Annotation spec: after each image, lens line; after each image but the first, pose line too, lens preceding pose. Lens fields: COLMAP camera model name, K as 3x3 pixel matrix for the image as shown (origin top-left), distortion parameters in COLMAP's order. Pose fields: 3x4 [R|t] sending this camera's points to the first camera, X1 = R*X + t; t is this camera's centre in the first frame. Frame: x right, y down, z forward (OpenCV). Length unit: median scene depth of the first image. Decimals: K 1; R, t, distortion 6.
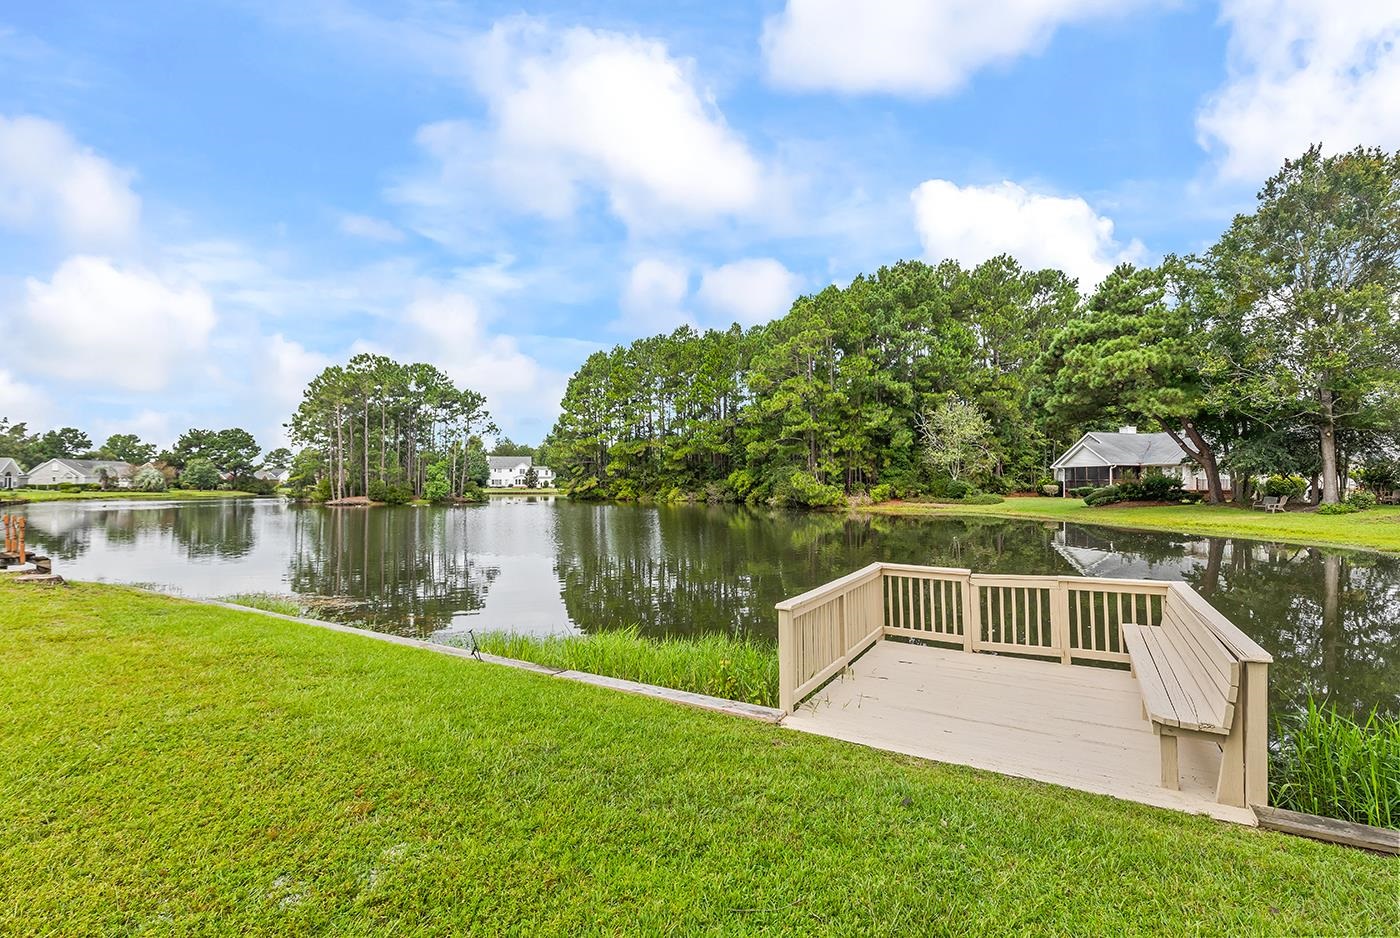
lens RADIAL K [[624.7, 0, 710.4], [0, 624.7, 471.1], [0, 0, 1]] dist [0.000900, -0.000178]
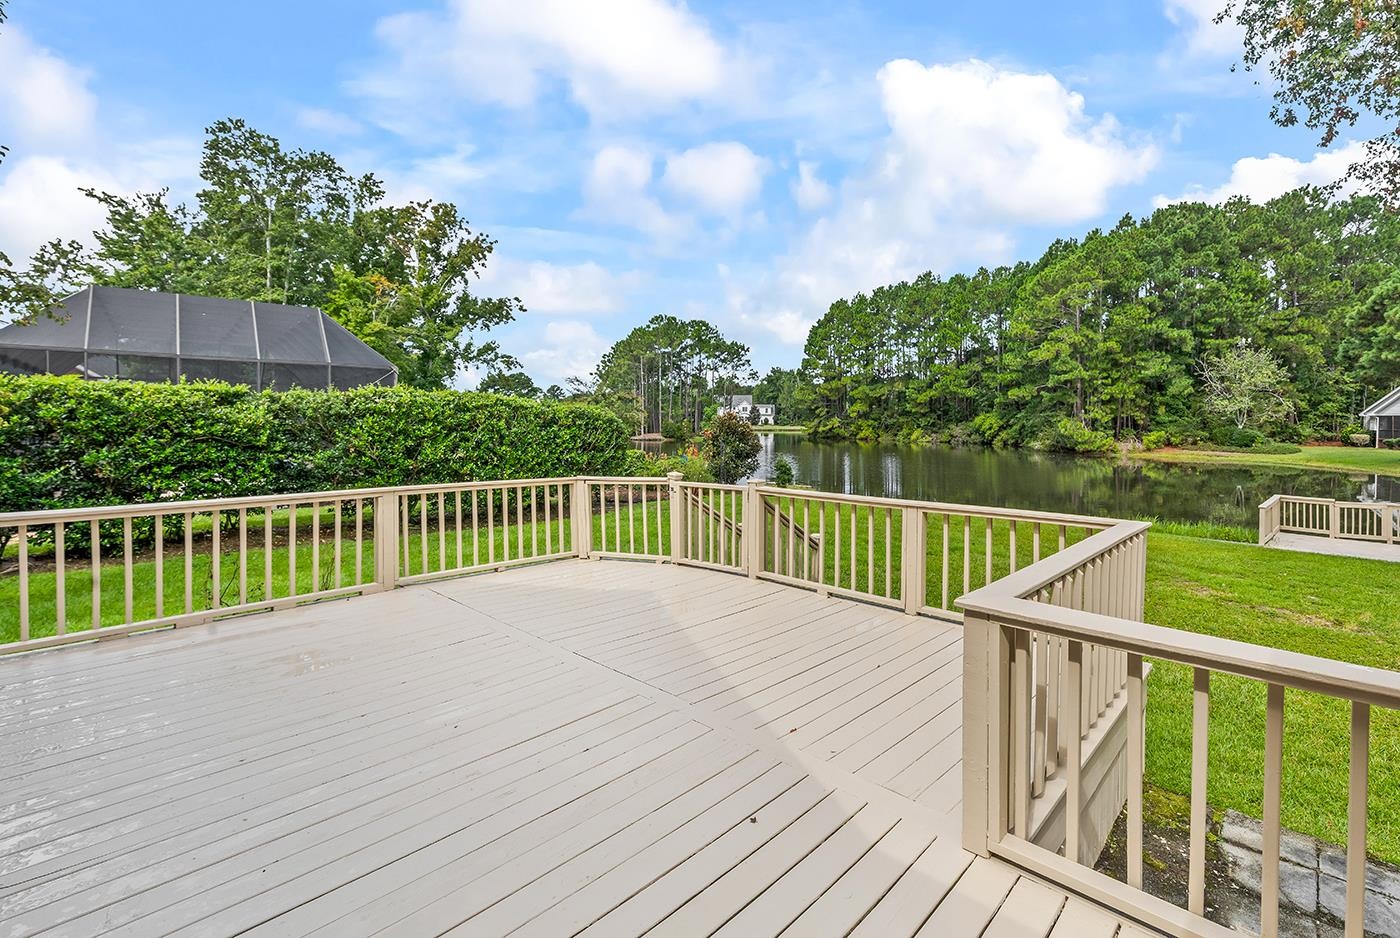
lens RADIAL K [[643.6, 0, 720.8], [0, 643.6, 429.3], [0, 0, 1]] dist [-0.002114, -0.000976]
pose [[0.960950, 0.014882, -0.276321, -0.113613], [-0.004971, 0.999320, 0.036534, -0.016366], [0.276677, -0.033734, 0.960371, -0.193807]]
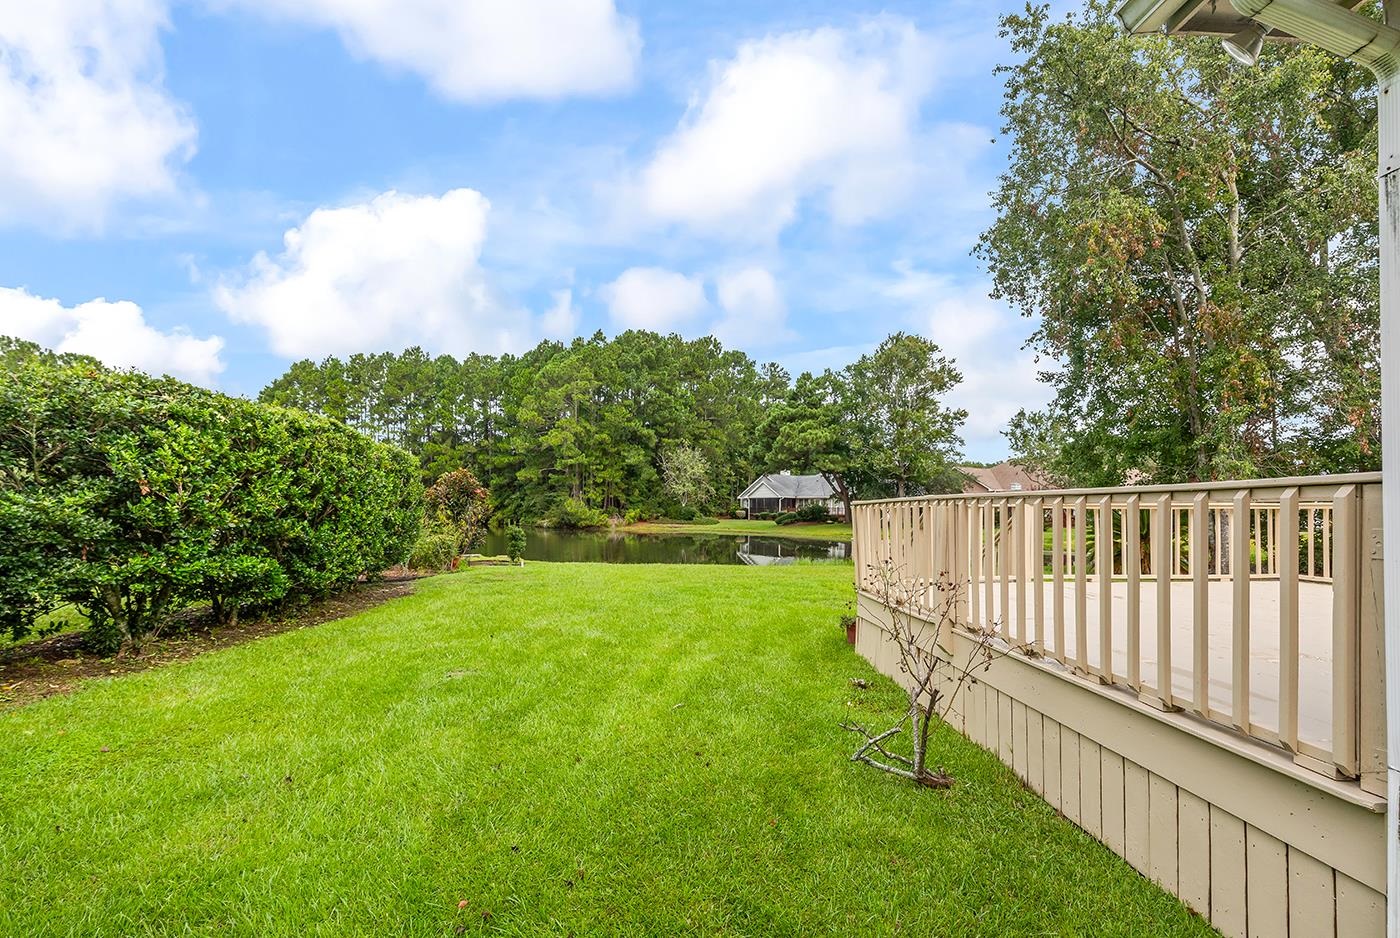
lens RADIAL K [[623.6, 0, 714.0], [0, 623.6, 505.6], [0, 0, 1]] dist [0.000034, -0.000441]
pose [[0.853220, 0.011847, 0.521417, -0.237305], [-0.020952, 0.999714, 0.011572, -0.003905], [-0.521131, -0.020798, 0.853223, -0.154441]]
